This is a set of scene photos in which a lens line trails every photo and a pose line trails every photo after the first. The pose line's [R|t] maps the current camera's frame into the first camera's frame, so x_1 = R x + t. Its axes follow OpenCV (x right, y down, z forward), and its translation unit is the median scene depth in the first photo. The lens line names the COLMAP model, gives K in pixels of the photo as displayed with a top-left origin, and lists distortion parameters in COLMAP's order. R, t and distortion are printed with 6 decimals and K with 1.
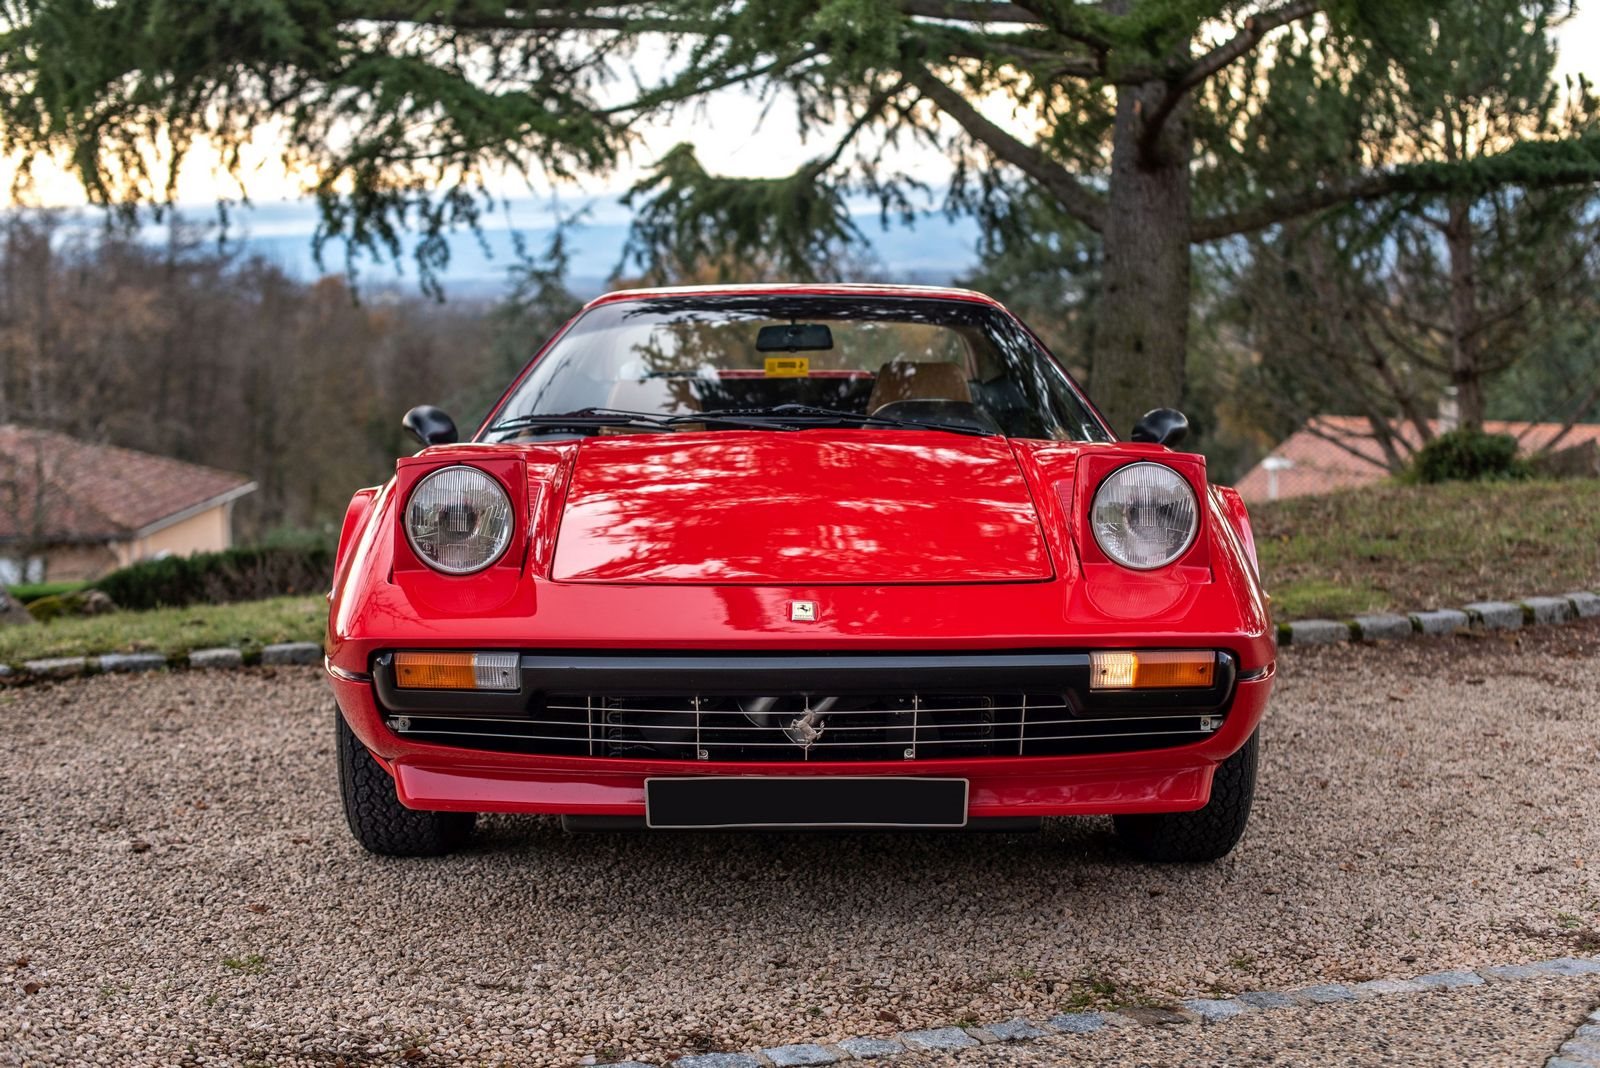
lens RADIAL K [[2410.3, 0, 800.0], [0, 2410.3, 534.0], [0, 0, 1]] dist [-0.125286, 0.079401]
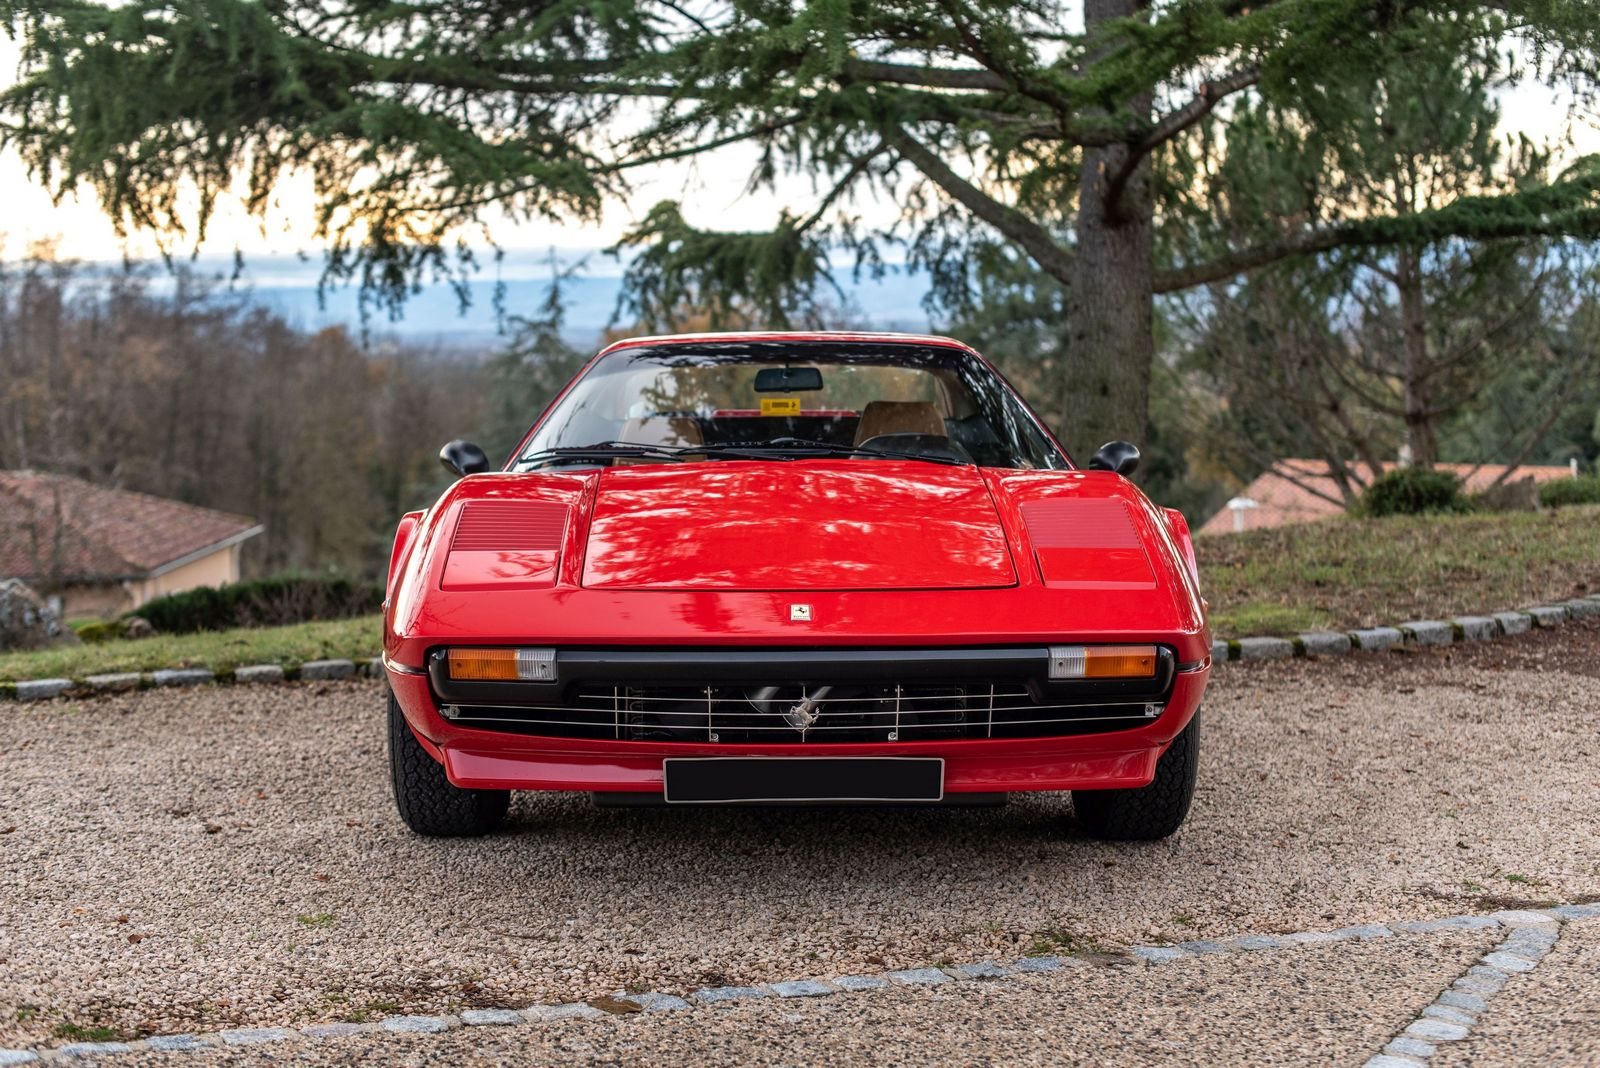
lens RADIAL K [[2332.5, 0, 794.6], [0, 2332.5, 509.3], [0, 0, 1]] dist [-0.139646, 0.174774]
pose [[0.999988, -0.002453, 0.004234, -0.003224], [0.002572, 0.999593, -0.028397, 0.007413], [-0.004163, 0.028408, 0.999588, -0.063120]]
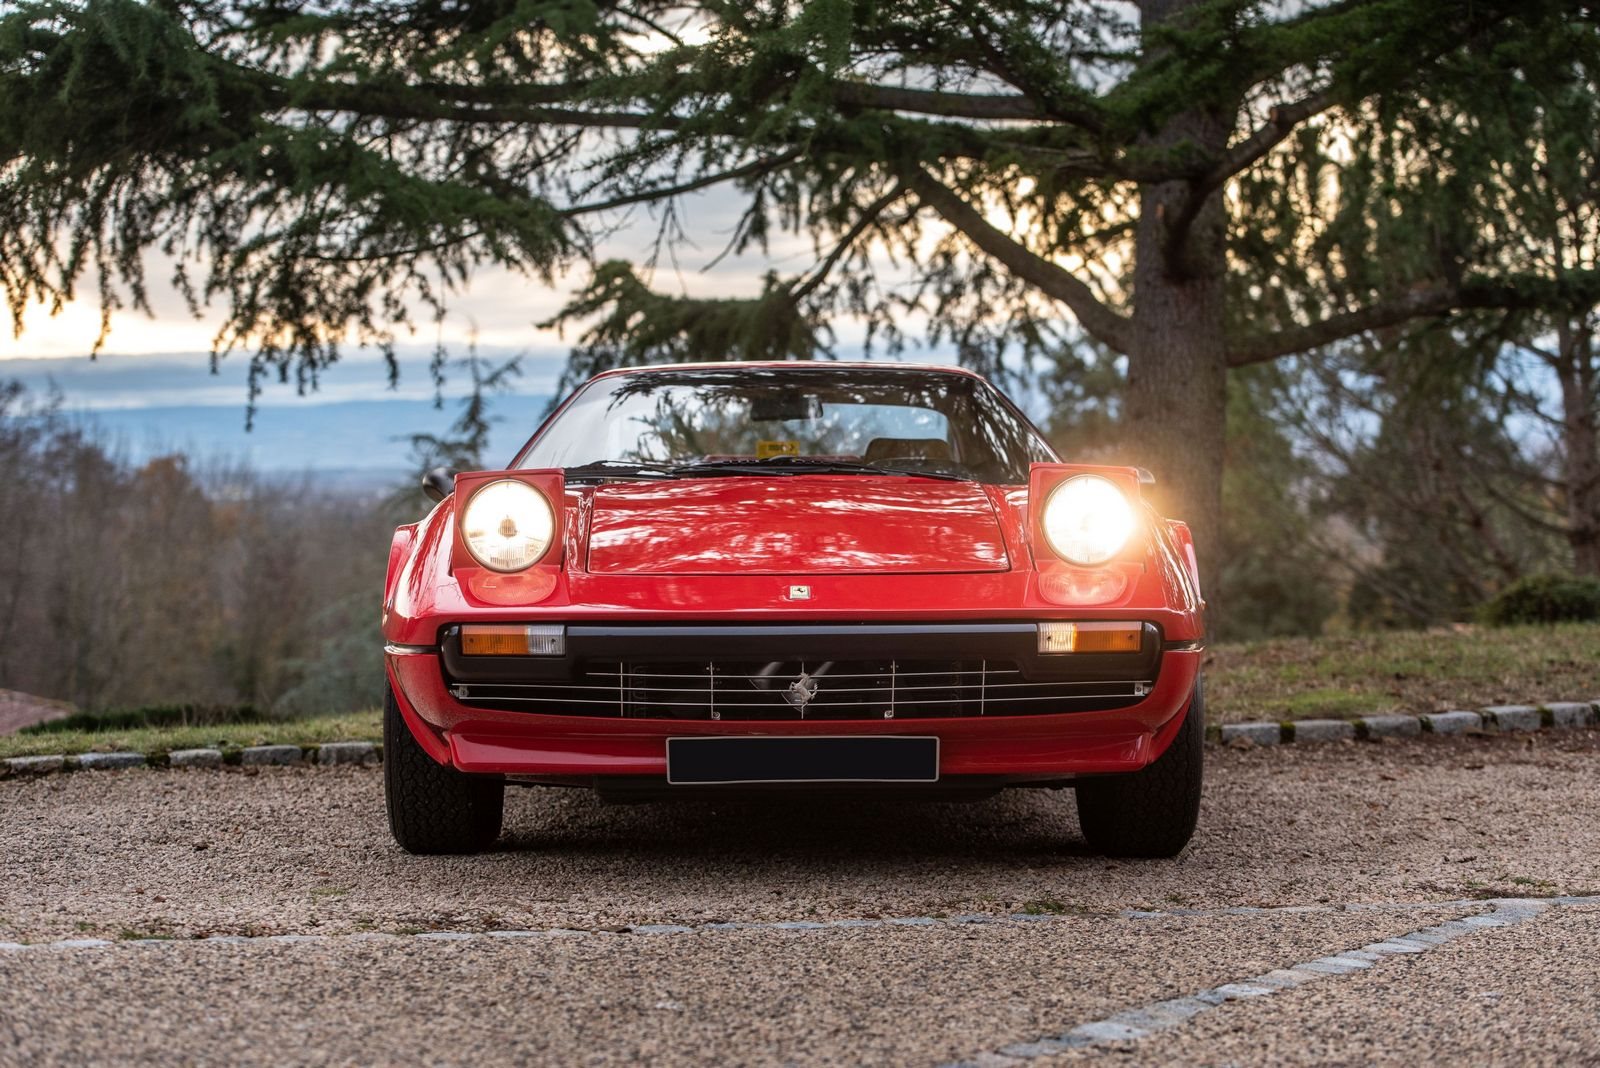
lens RADIAL K [[3183.2, 0, 801.3], [0, 3183.2, 609.4], [0, 0, 1]] dist [-0.055150, -0.171212]
pose [[0.999959, -0.005913, 0.006887, -0.004448], [0.006314, 0.998195, -0.059727, 0.070542], [-0.006522, 0.059768, 0.998191, -0.303683]]
